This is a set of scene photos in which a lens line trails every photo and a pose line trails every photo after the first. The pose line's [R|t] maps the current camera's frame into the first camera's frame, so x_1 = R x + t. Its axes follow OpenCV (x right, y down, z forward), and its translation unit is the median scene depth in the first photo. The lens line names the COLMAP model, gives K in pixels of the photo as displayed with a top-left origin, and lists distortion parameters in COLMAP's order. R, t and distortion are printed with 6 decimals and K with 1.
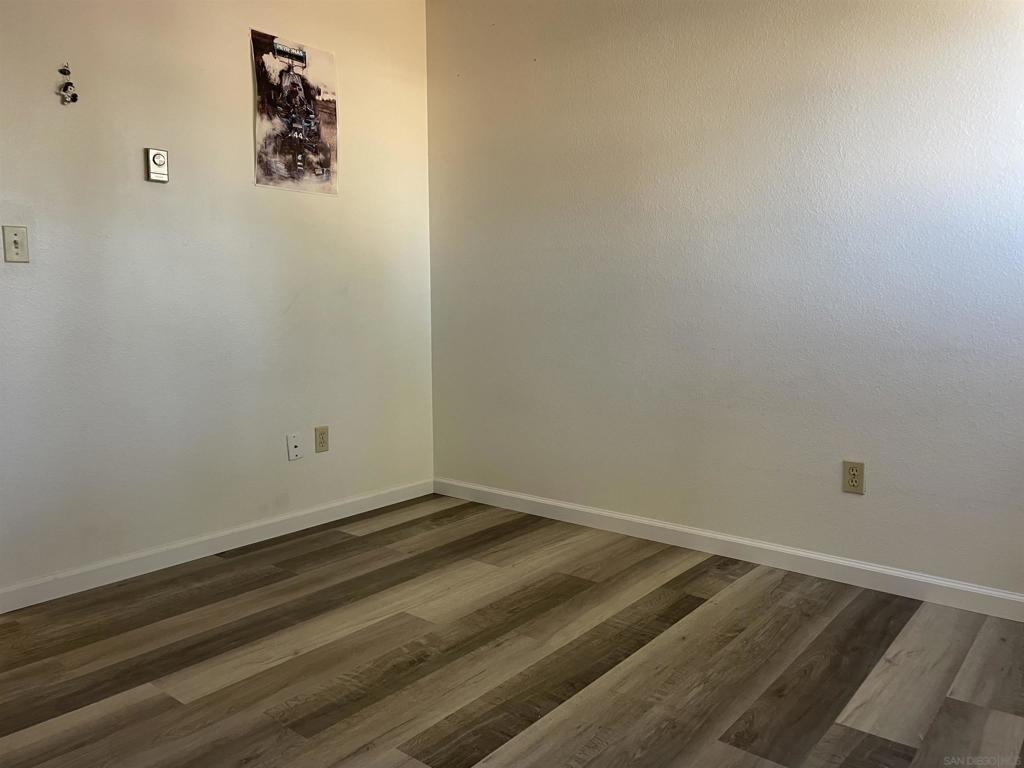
lens RADIAL K [[771.9, 0, 517.0], [0, 771.9, 382.7], [0, 0, 1]] dist [0.084451, -0.103262]
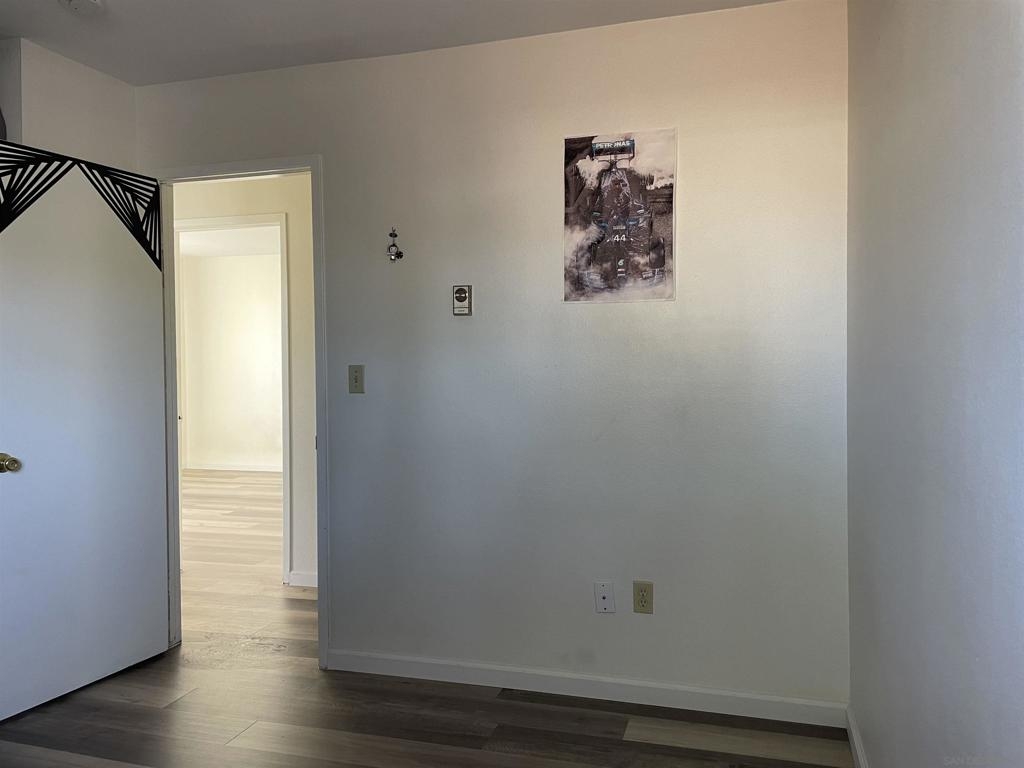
lens RADIAL K [[771.9, 0, 517.0], [0, 771.9, 382.7], [0, 0, 1]] dist [0.084451, -0.103262]
pose [[0.384648, 0.024874, -0.922728, 0.486988], [-0.088756, 0.996002, -0.010150, -0.143864], [0.918786, 0.085802, 0.385318, 0.600475]]
